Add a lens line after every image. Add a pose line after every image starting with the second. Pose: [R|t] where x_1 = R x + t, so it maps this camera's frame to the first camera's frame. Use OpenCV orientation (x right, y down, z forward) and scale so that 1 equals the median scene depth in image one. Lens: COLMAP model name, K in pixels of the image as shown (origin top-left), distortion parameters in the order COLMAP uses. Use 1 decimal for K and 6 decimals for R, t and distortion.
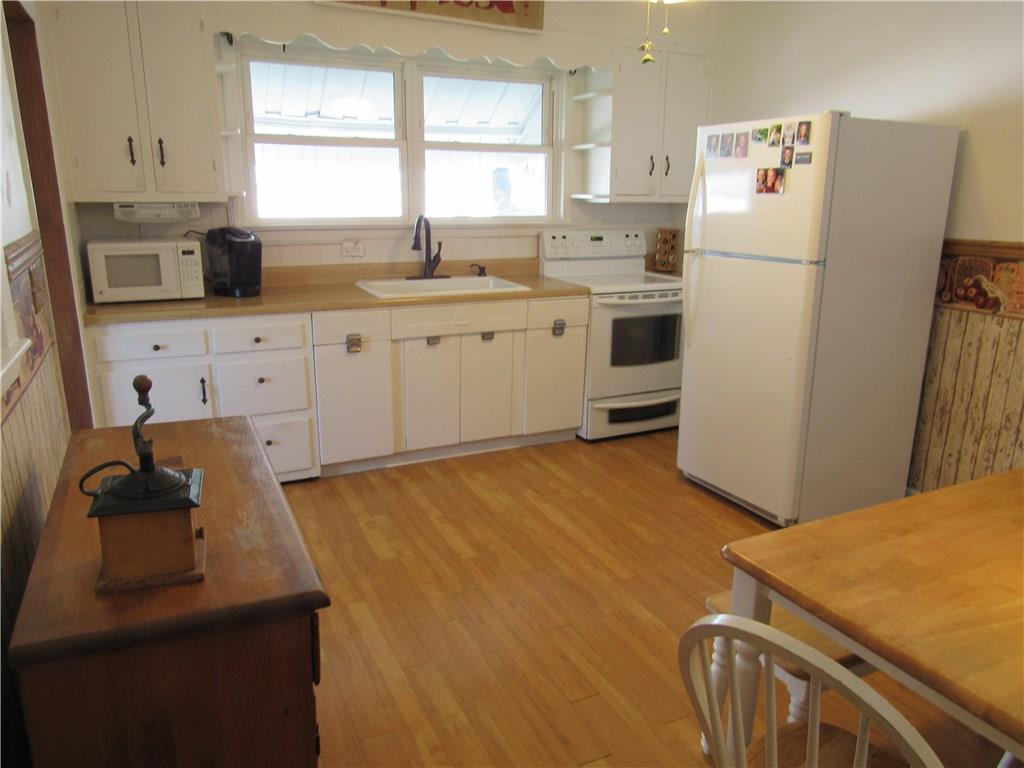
lens RADIAL K [[731.3, 0, 512.0], [0, 731.3, 384.0], [0, 0, 1]] dist [-0.048908, 0.033401]
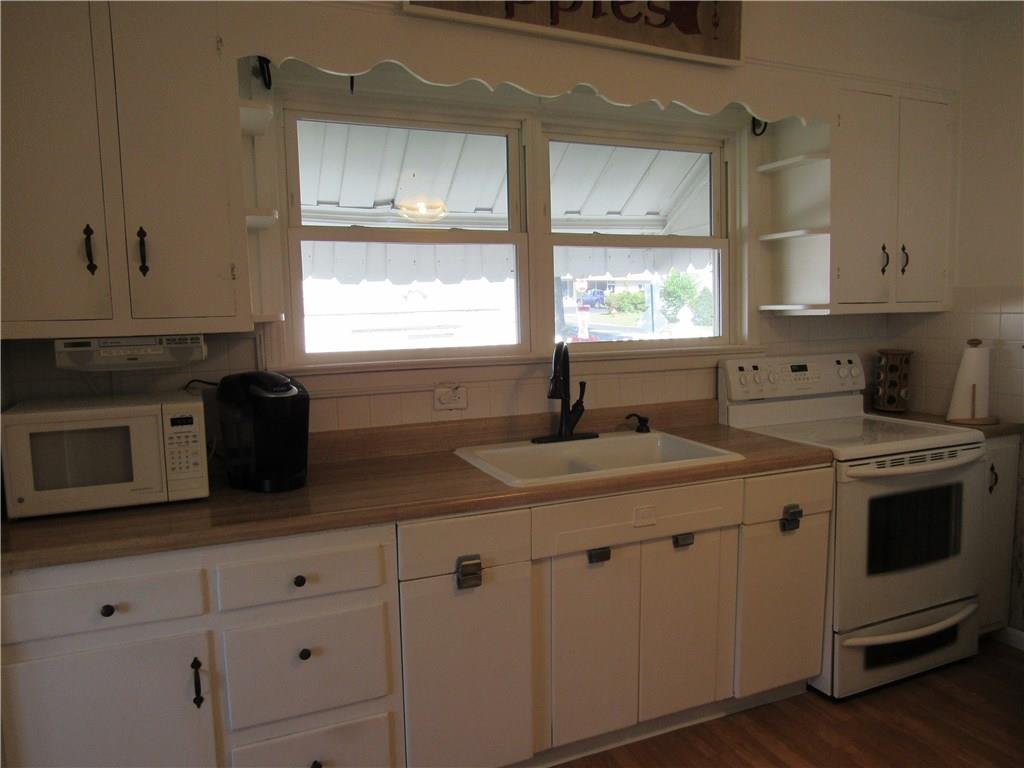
lens RADIAL K [[731.3, 0, 512.0], [0, 731.3, 384.0], [0, 0, 1]] dist [-0.048908, 0.033401]
pose [[0.998422, -0.027475, -0.048973, -0.134170], [0.019420, 0.987253, -0.157967, -0.096674], [0.052689, 0.156767, 0.986229, 0.375753]]
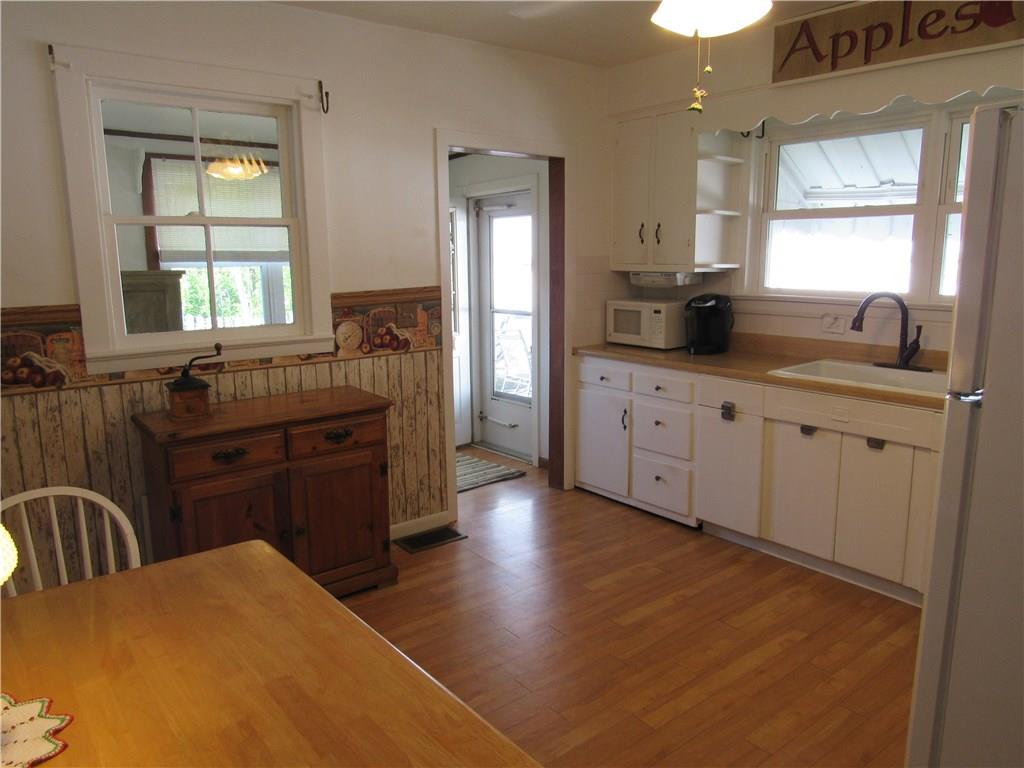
lens RADIAL K [[731.3, 0, 512.0], [0, 731.3, 384.0], [0, 0, 1]] dist [-0.048908, 0.033401]
pose [[0.211855, 0.157419, -0.964540, 0.610088], [-0.244264, 0.964148, 0.103704, -0.109209], [0.946284, 0.213632, 0.242711, 0.405083]]
